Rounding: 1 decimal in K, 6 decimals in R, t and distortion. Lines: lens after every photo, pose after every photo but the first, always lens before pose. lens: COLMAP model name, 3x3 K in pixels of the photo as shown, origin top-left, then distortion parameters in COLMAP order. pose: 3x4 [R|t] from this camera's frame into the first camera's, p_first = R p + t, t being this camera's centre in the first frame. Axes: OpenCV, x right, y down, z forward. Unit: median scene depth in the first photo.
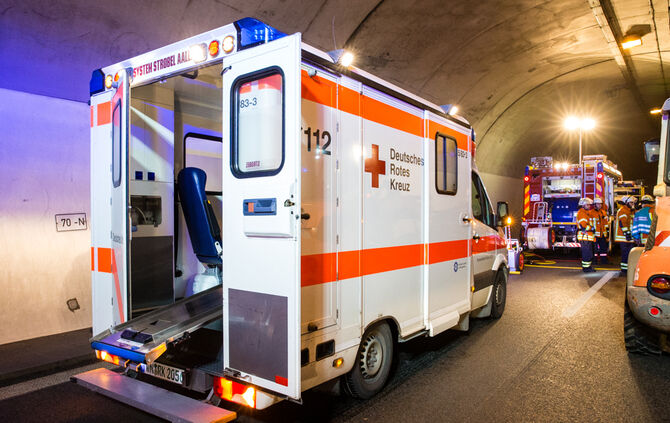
lens RADIAL K [[489.7, 0, 337.3], [0, 489.7, 228.0], [0, 0, 1]] dist [-0.087034, 0.114599]
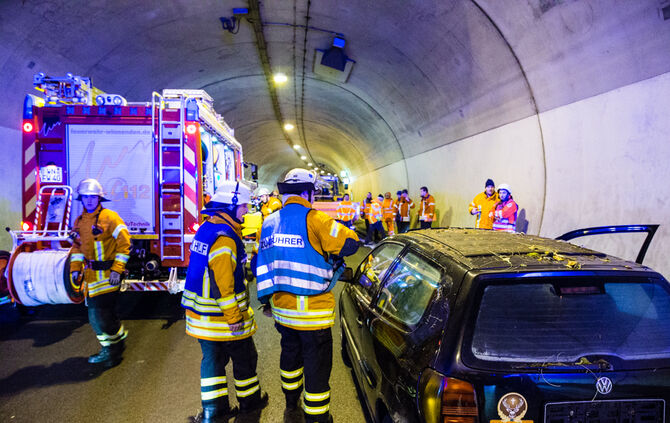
lens RADIAL K [[489.7, 0, 337.3], [0, 489.7, 228.0], [0, 0, 1]] dist [-0.087034, 0.114599]
pose [[0.753538, -0.034345, 0.656507, 0.341108], [0.007815, 0.999032, 0.043294, -0.034690], [-0.657358, -0.027493, 0.753077, 0.559280]]
